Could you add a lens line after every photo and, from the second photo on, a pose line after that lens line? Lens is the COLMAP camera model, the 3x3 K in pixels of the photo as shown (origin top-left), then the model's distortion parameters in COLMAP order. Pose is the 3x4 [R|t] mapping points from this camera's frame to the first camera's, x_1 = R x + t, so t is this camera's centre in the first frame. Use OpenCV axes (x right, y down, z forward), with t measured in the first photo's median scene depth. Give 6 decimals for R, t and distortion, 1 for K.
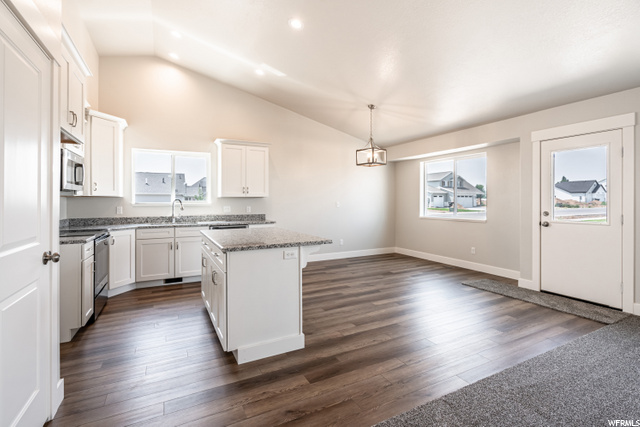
lens RADIAL K [[297.1, 0, 316.1], [0, 297.1, 201.9], [0, 0, 1]] dist [-0.000724, 0.000305]
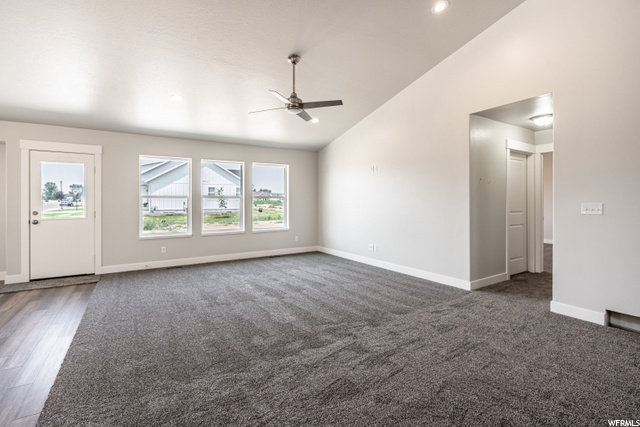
lens RADIAL K [[297.1, 0, 316.1], [0, 297.1, 201.9], [0, 0, 1]] dist [-0.000724, 0.000305]
pose [[-0.088029, 0.004101, 0.996110, -0.411575], [0.006996, 0.999969, -0.003498, 0.006612], [-0.996093, 0.006661, -0.088055, 0.001825]]
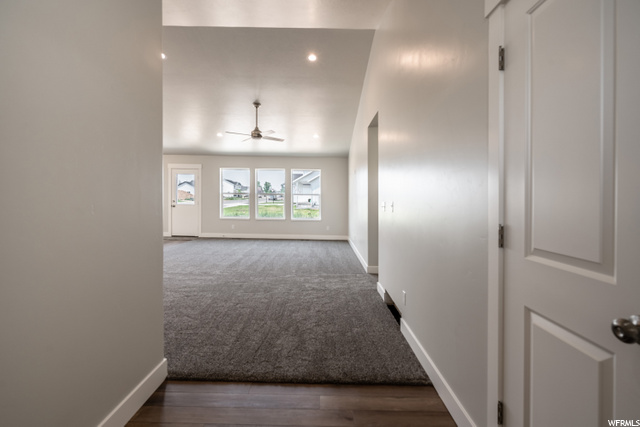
lens RADIAL K [[288.3, 0, 322.5], [0, 288.3, 201.0], [0, 0, 1]] dist [-0.000416, 0.000028]
pose [[0.466856, 0.002000, 0.884331, -0.530981], [-0.018119, 0.999809, 0.007305, 0.000901], [-0.884148, -0.019434, 0.466803, -0.854145]]
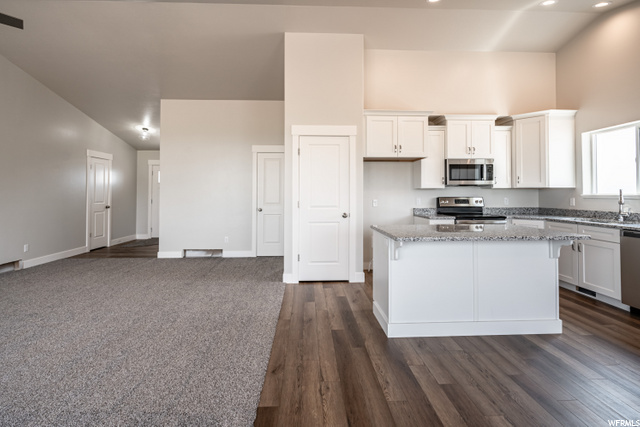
lens RADIAL K [[297.1, 0, 316.1], [0, 297.1, 201.9], [0, 0, 1]] dist [-0.000724, 0.000305]
pose [[-0.421346, 0.026248, -0.906520, 0.518327], [0.002489, 0.999611, 0.027786, 0.000066], [0.906896, 0.009451, -0.421247, 0.642689]]
